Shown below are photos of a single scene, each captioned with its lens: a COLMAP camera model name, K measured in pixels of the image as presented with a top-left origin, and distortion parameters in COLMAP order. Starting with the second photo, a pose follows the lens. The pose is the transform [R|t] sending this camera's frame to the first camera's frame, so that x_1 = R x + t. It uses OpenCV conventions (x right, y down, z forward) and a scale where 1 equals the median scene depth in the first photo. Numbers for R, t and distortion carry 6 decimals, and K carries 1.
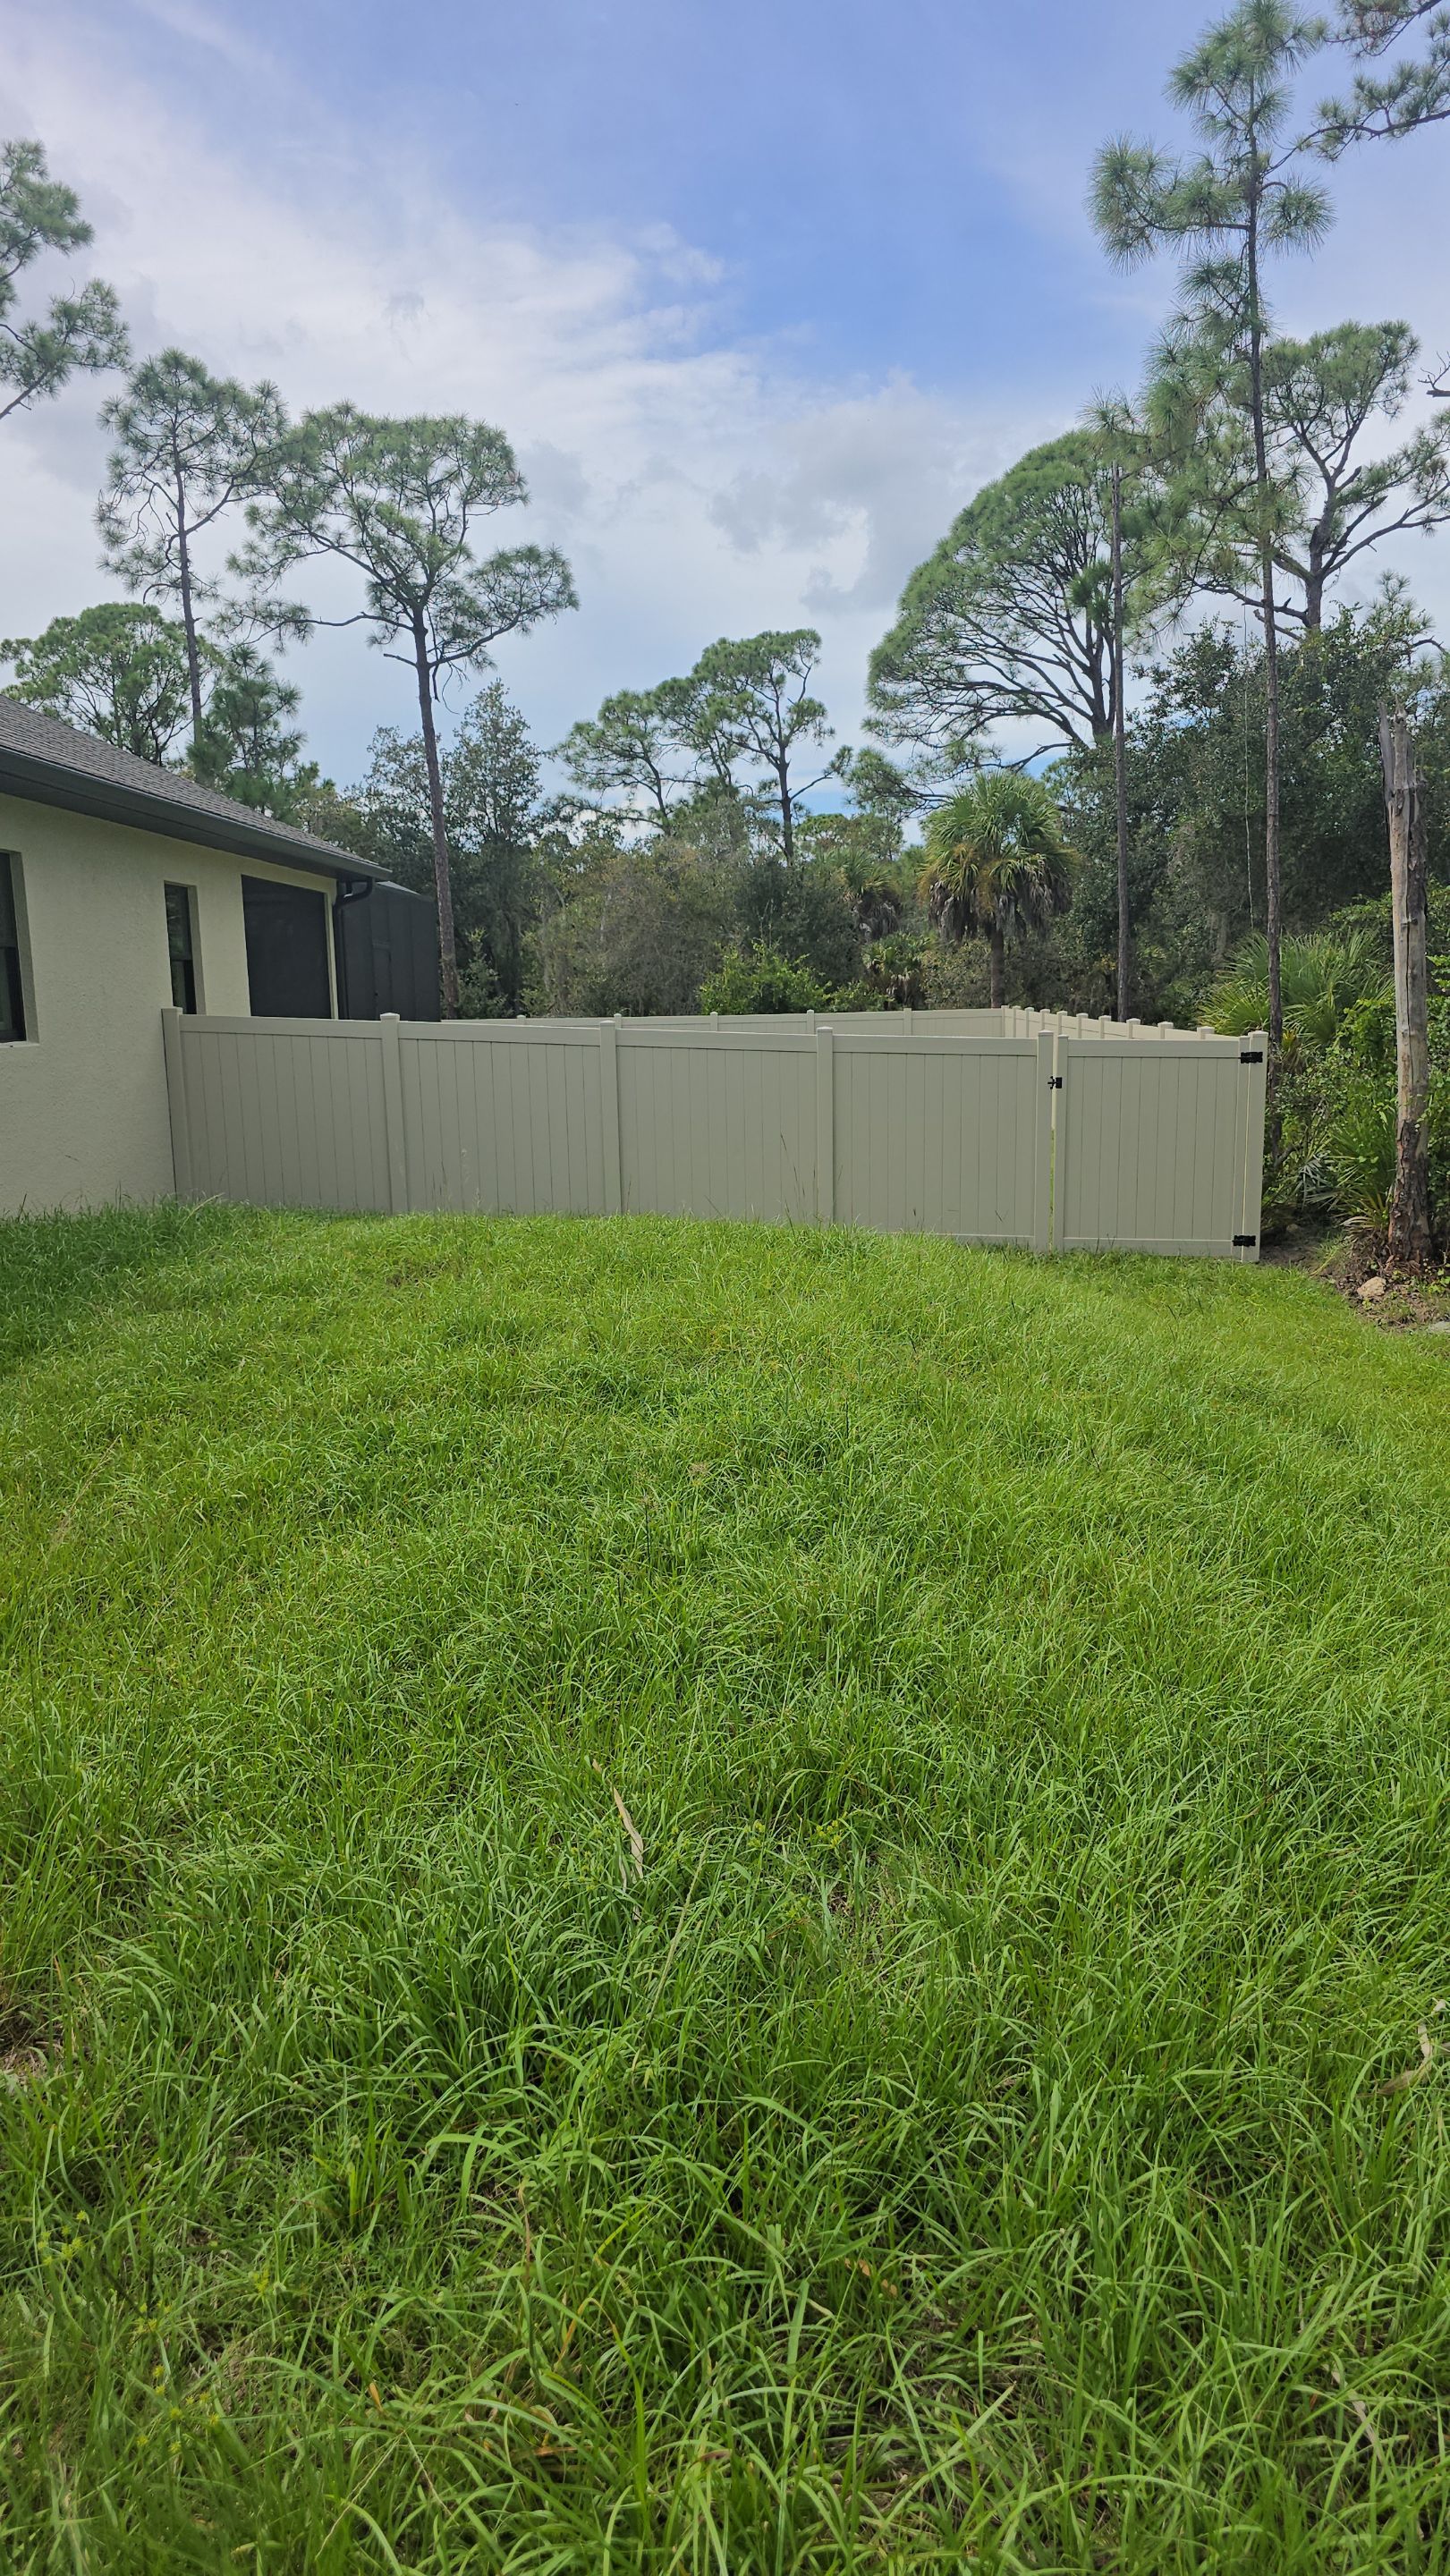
lens RADIAL K [[1720.6, 0, 768.8], [0, 1720.6, 1296.6], [0, 0, 1]] dist [0.060193, -0.057051]
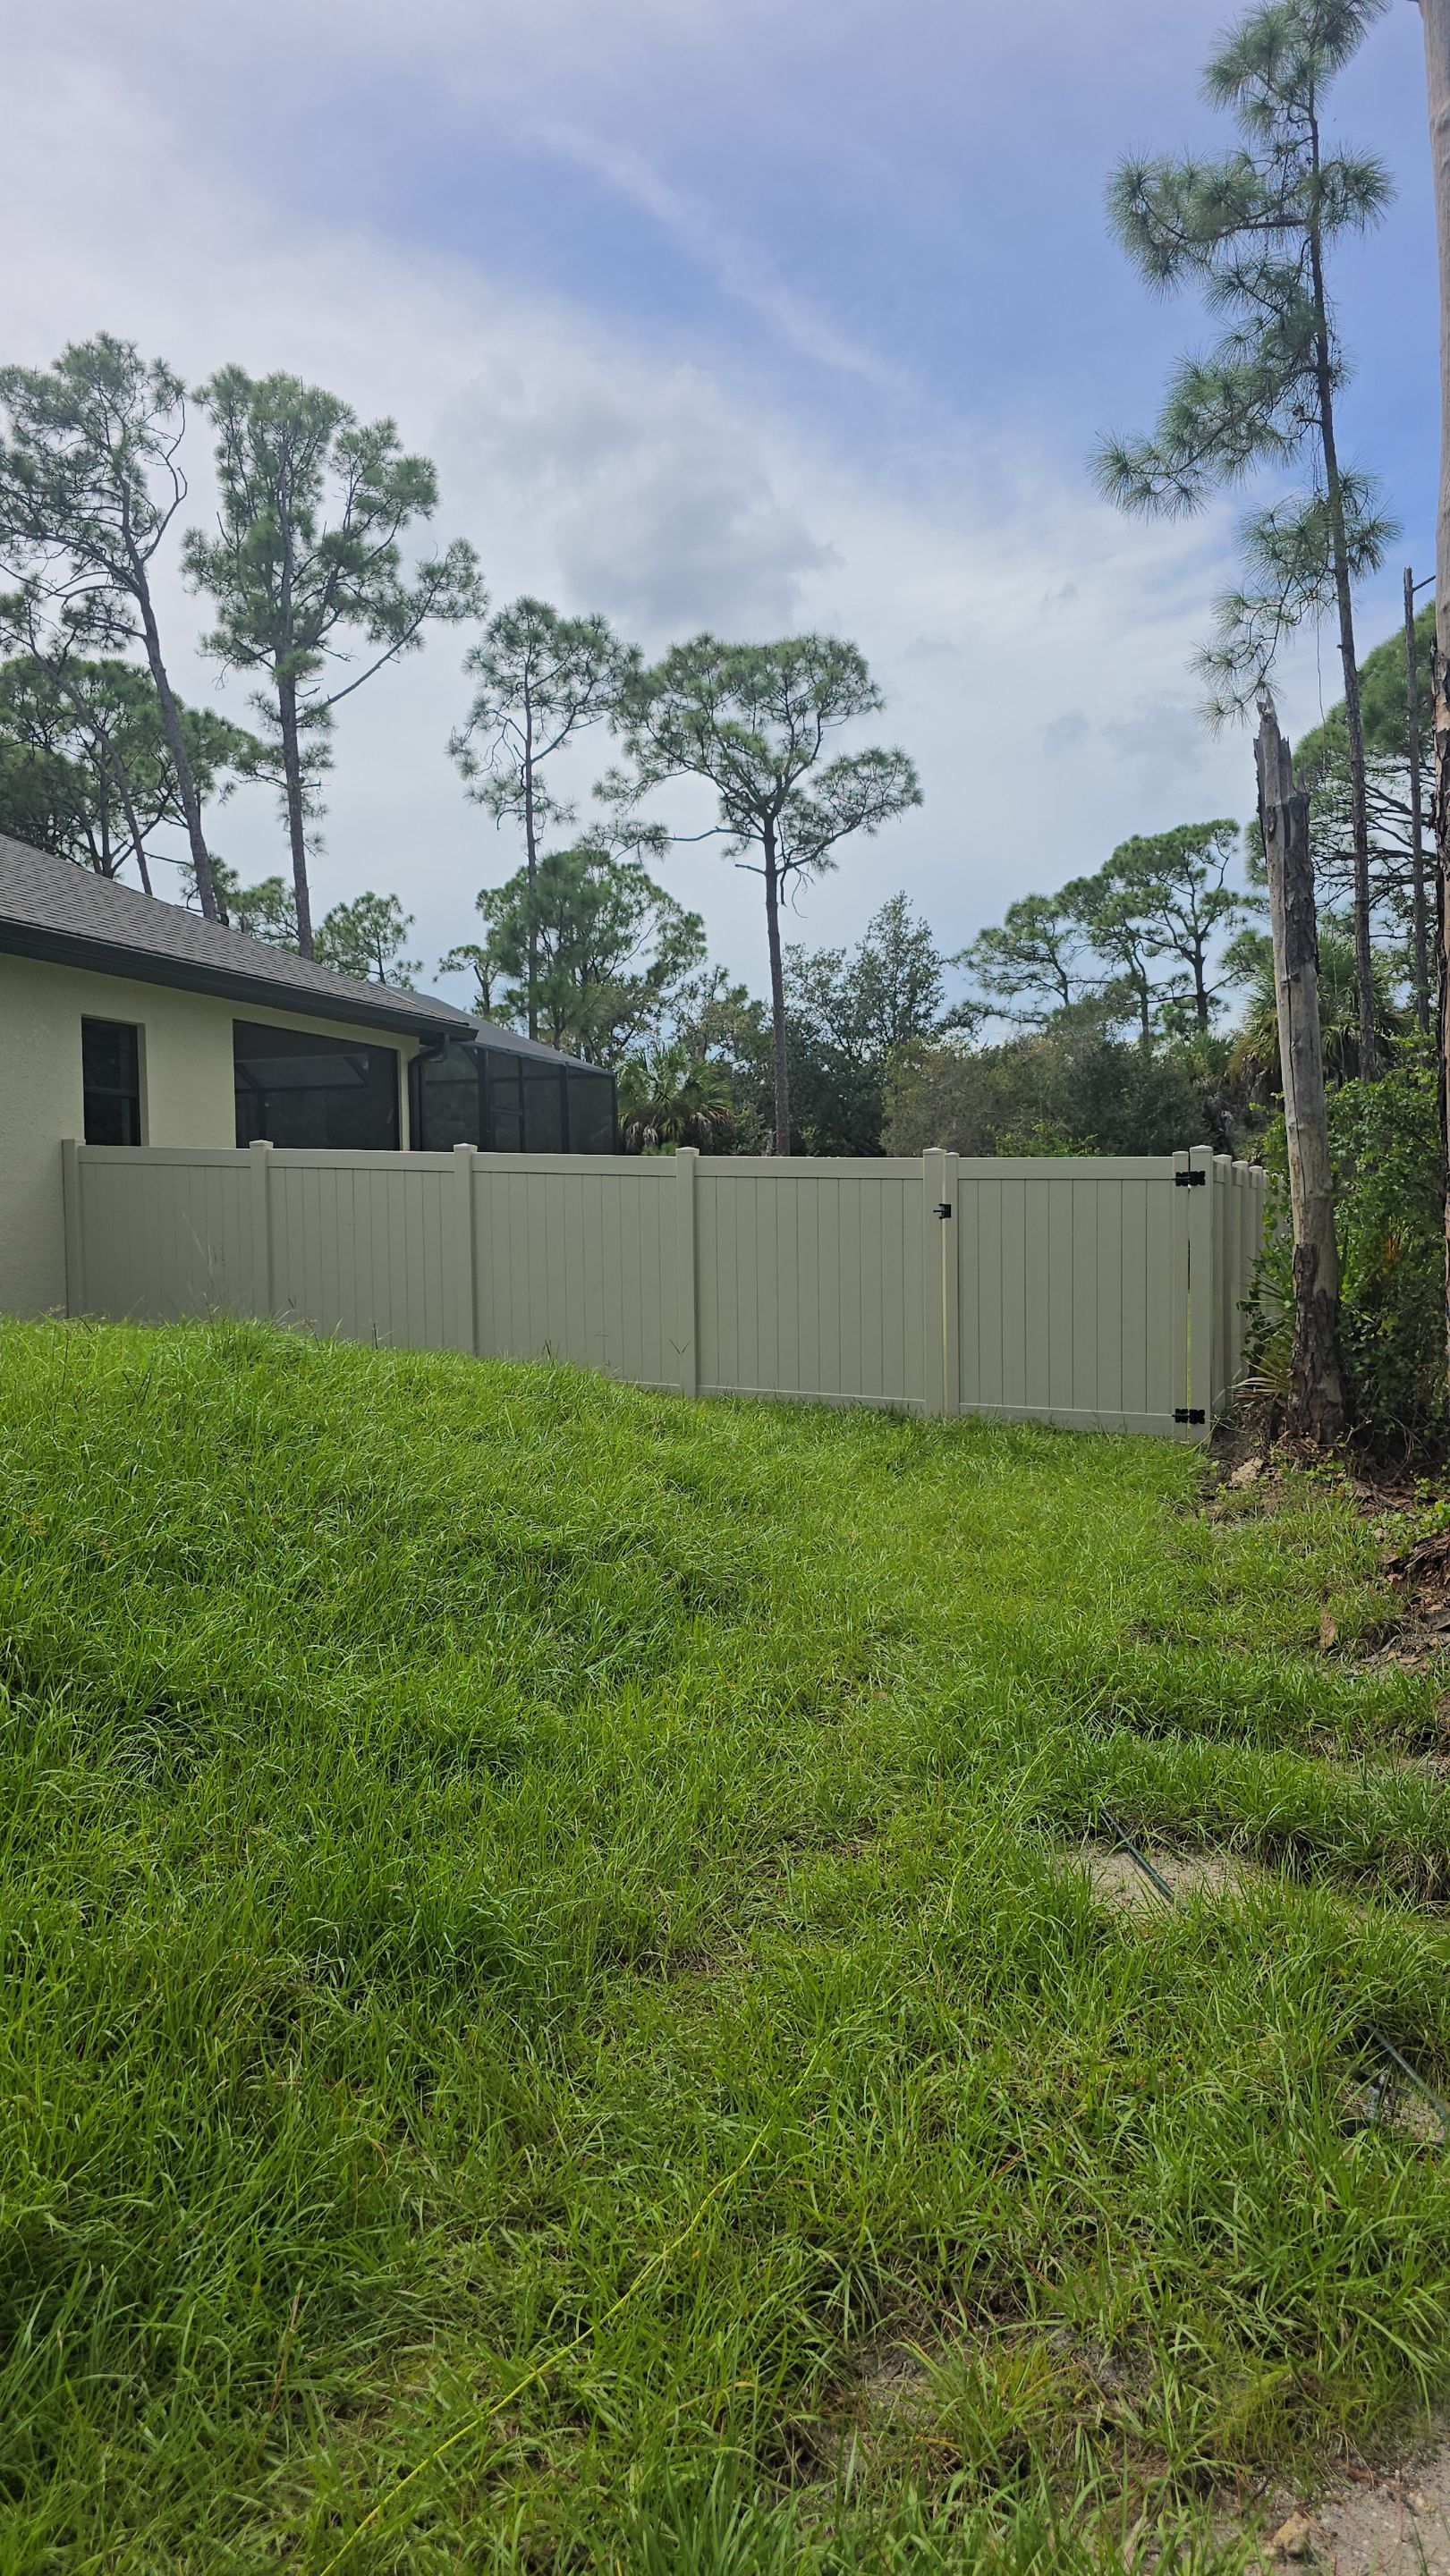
lens RADIAL K [[1720.6, 0, 766.4], [0, 1720.6, 1317.4], [0, 0, 1]] dist [0.060193, -0.057051]
pose [[0.943317, 0.018905, -0.331354, 0.196848], [-0.059227, 0.991940, -0.112017, 0.011933], [0.326566, 0.125293, 0.936833, 0.120760]]
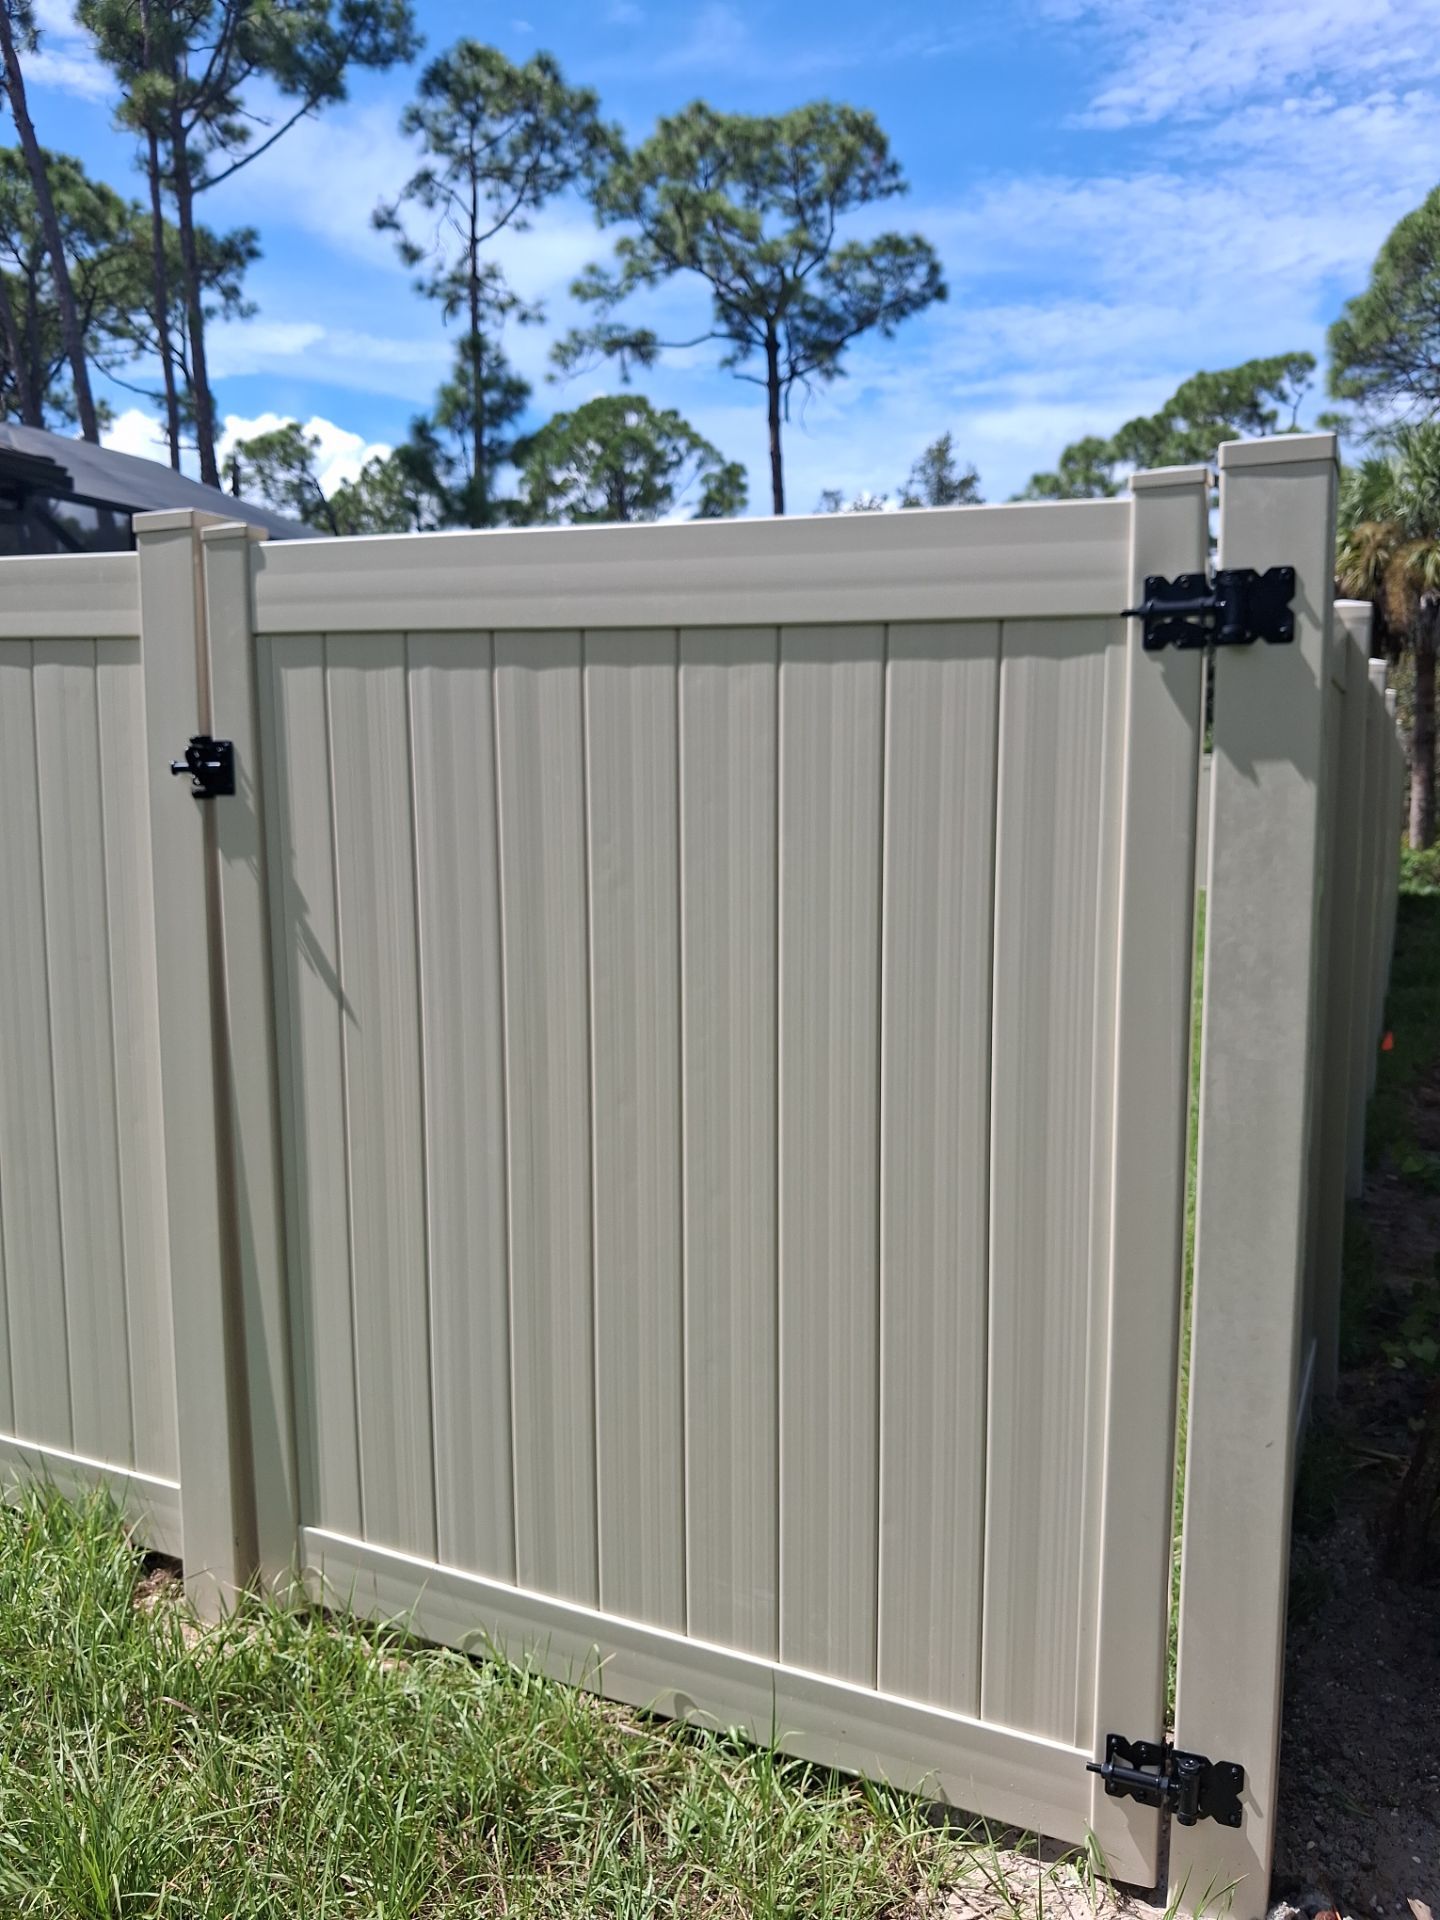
lens RADIAL K [[1481.6, 0, 824.9], [0, 1481.6, 970.8], [0, 0, 1]] dist [-0.008384, -0.023551]
pose [[0.929611, 0.055904, -0.364277, 0.163307], [-0.076701, 0.996132, -0.042863, -0.052847], [0.360472, 0.067787, 0.930304, 0.473814]]
